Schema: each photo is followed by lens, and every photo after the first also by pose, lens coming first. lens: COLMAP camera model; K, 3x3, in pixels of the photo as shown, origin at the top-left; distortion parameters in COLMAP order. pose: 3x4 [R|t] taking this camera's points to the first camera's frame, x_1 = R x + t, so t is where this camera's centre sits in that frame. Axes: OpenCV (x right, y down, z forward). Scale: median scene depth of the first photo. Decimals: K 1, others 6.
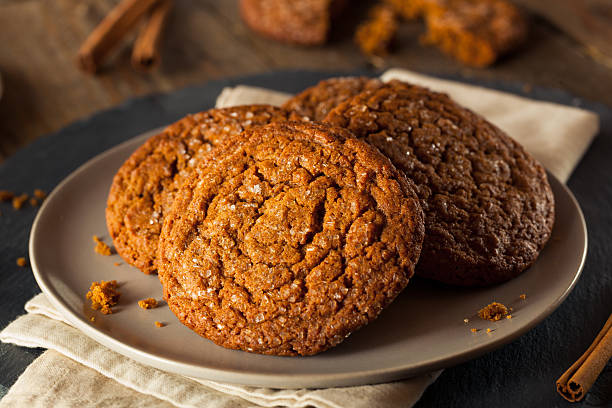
lens RADIAL K [[2076.5, 0, 306.0], [0, 2076.5, 204.0], [0, 0, 1]] dist [-0.091944, 1.605662]
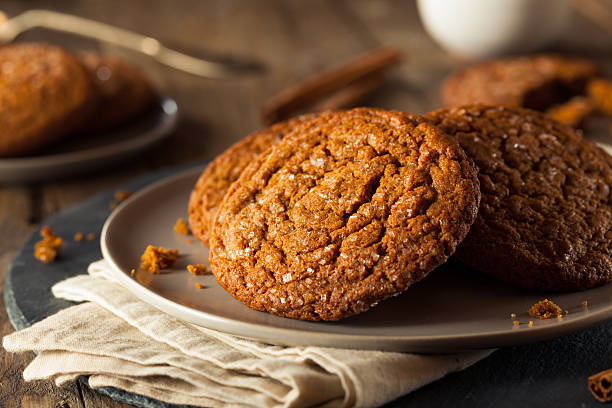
lens RADIAL K [[1989.7, 0, 306.0], [0, 1989.7, 204.0], [0, 0, 1]] dist [-0.031192, 0.779952]
pose [[0.964764, 0.093896, -0.245794, 0.201152], [-0.133702, 0.979511, -0.150607, 0.153338], [0.226616, 0.178163, 0.957551, 0.116269]]
